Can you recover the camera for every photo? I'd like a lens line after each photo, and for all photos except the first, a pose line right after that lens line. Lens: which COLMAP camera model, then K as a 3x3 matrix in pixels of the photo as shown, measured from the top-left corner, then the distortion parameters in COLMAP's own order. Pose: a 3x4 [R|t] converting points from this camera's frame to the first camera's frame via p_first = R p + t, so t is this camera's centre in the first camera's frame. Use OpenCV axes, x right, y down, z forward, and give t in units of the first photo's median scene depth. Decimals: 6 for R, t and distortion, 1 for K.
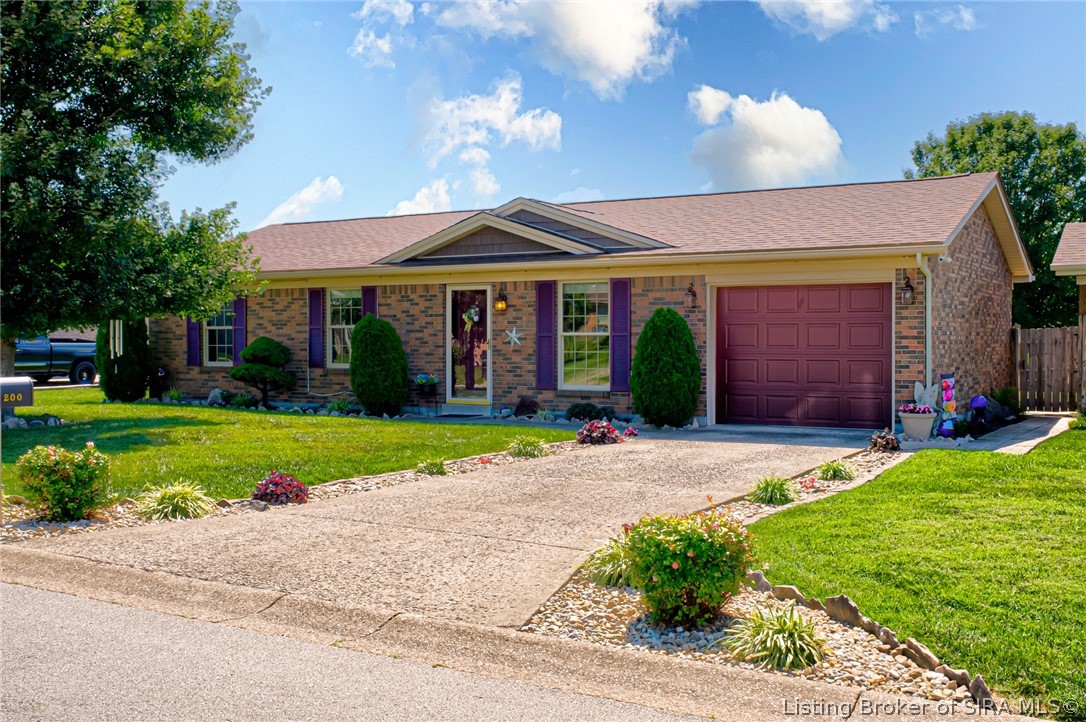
lens RADIAL K [[1188.2, 0, 541.4], [0, 1188.2, 361.0], [0, 0, 1]] dist [0.015526, 0.000000]
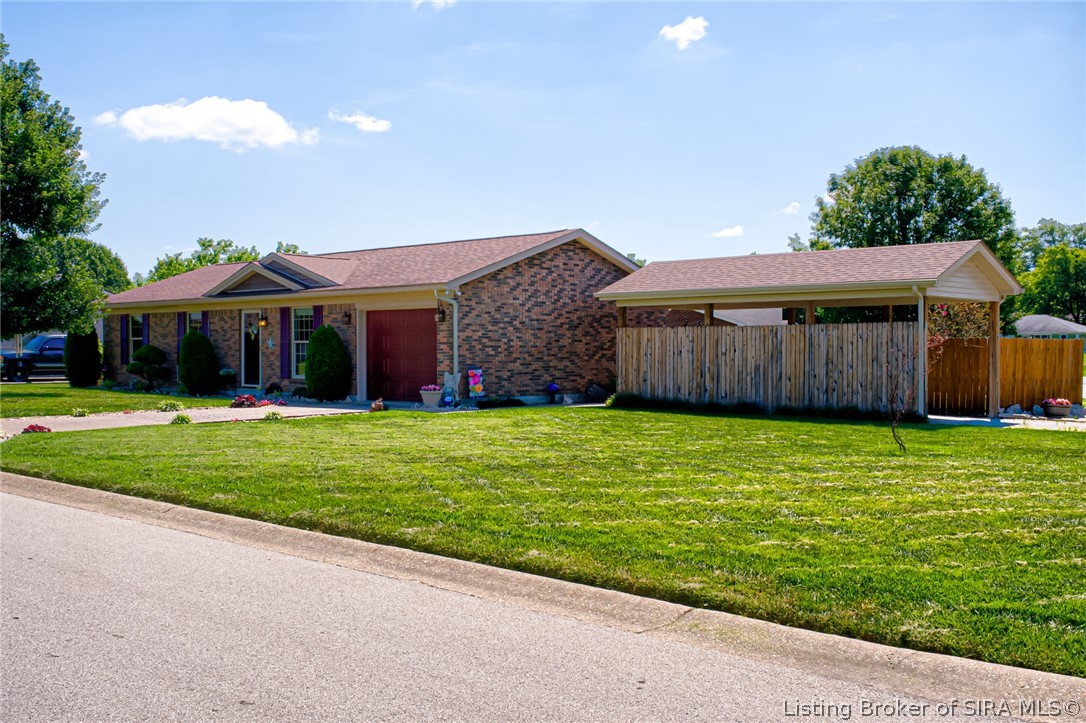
lens RADIAL K [[1188.2, 0, 544.8], [0, 1188.2, 360.2], [0, 0, 1]] dist [0.015526, 0.000000]
pose [[0.979526, -0.000770, -0.201316, 0.627168], [-0.000835, 0.999969, -0.007885, 0.012261], [0.201316, 0.007892, 0.979495, -0.421681]]
